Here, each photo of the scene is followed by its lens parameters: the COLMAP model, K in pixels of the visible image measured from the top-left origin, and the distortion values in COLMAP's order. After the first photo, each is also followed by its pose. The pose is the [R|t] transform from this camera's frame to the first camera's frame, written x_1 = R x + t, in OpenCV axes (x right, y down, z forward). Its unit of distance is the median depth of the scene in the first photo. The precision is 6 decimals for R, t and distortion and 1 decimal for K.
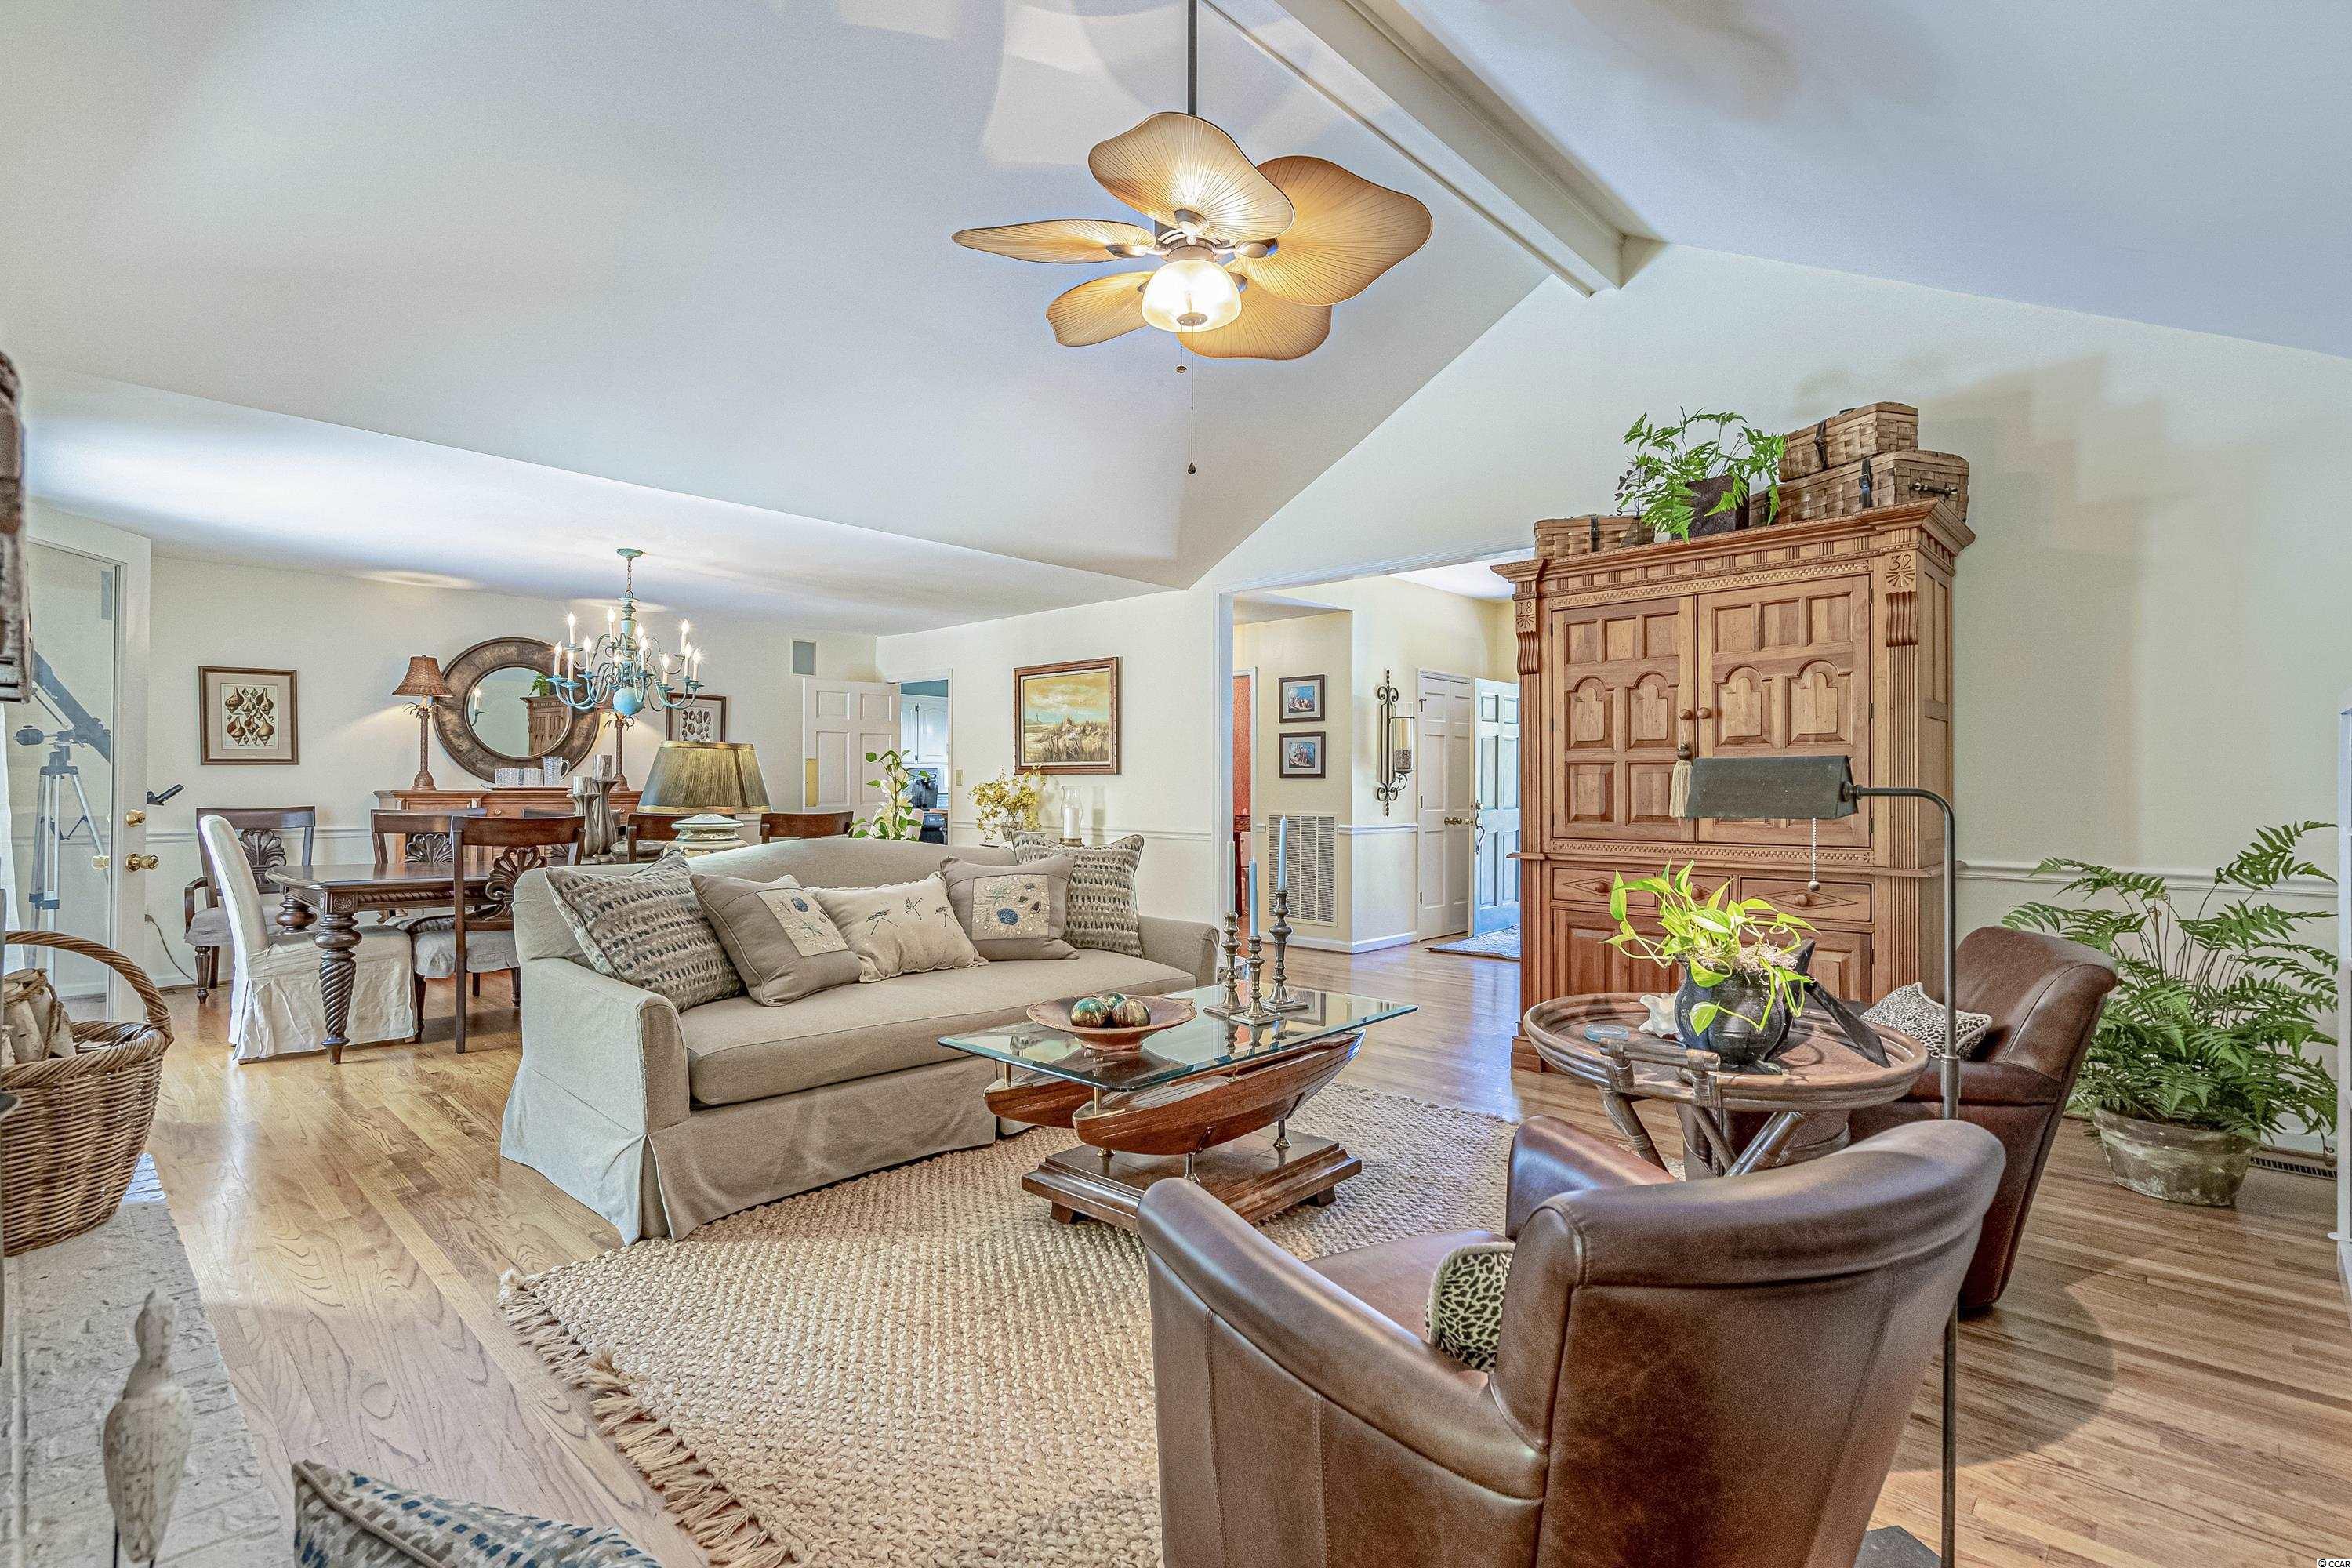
lens RADIAL K [[1100.5, 0, 1174.8], [0, 1100.5, 781.4], [0, 0, 1]] dist [0.002549, 0.000181]
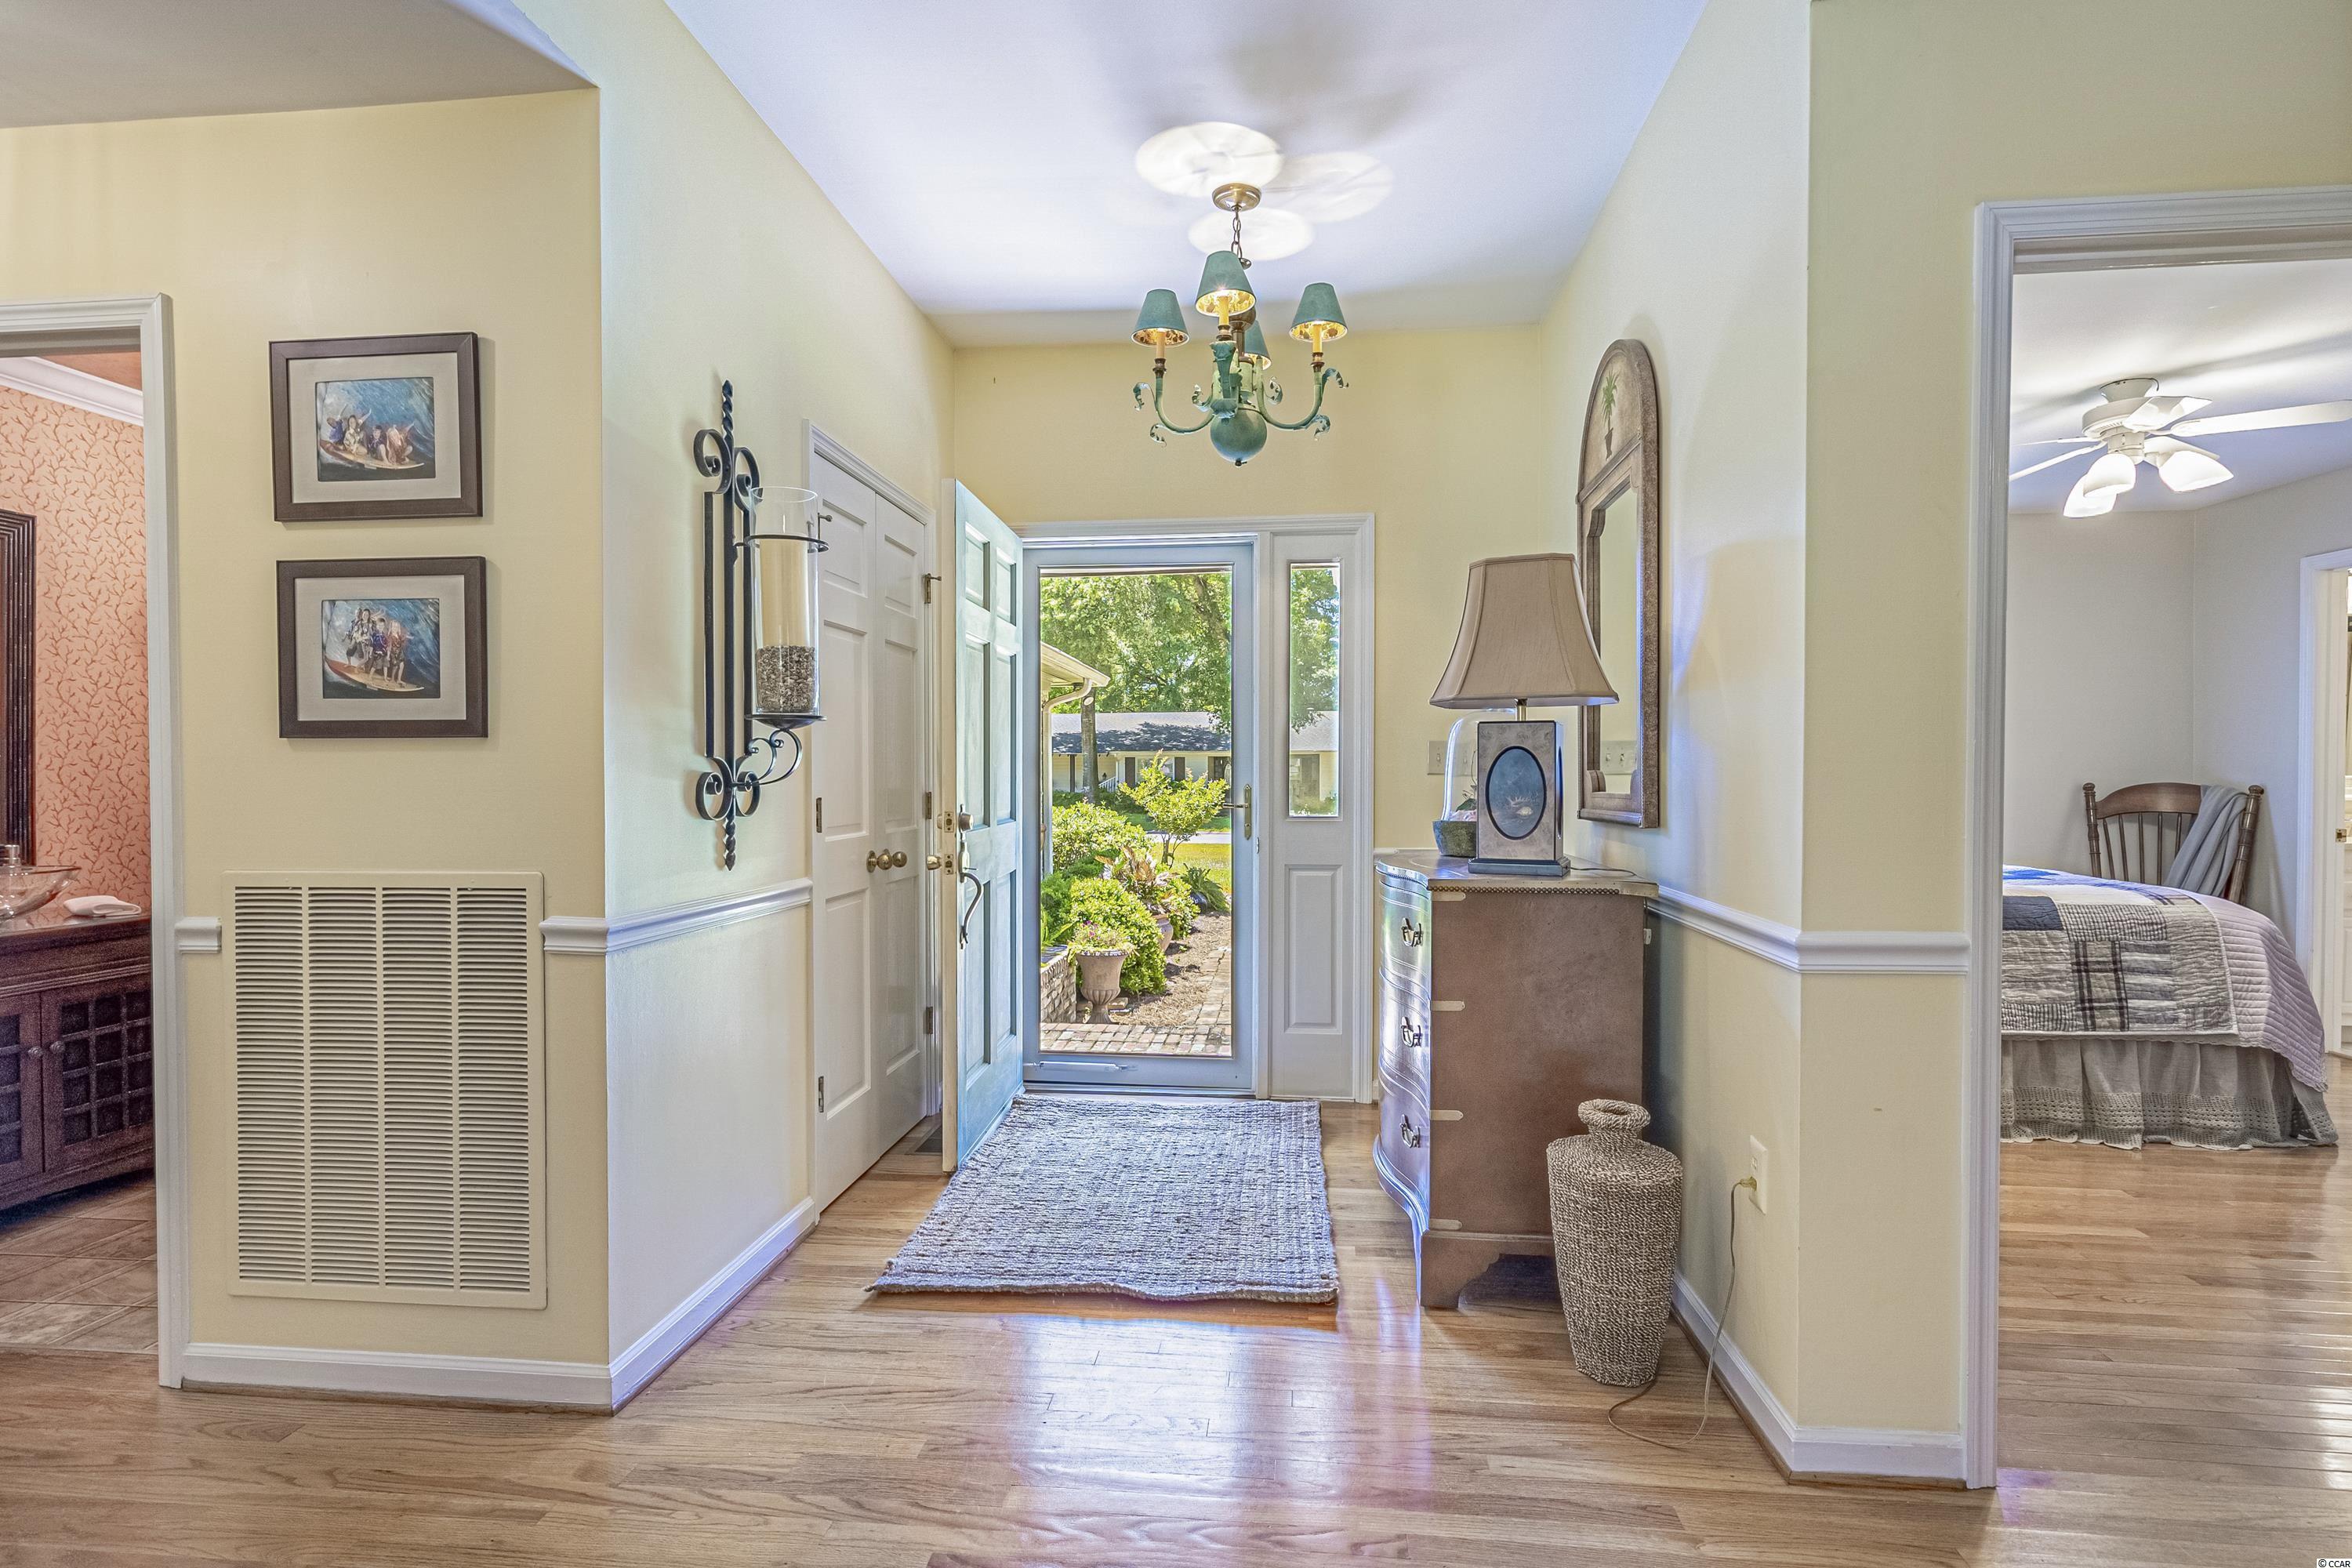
lens RADIAL K [[1131.4, 0, 1177.1], [0, 1131.4, 782.3], [0, 0, 1]] dist [0.000738, 0.000044]
pose [[0.787059, -0.011774, 0.616765, 0.098639], [0.004745, 0.999904, 0.013033, 0.004661], [-0.616860, -0.007331, 0.787039, 0.680878]]
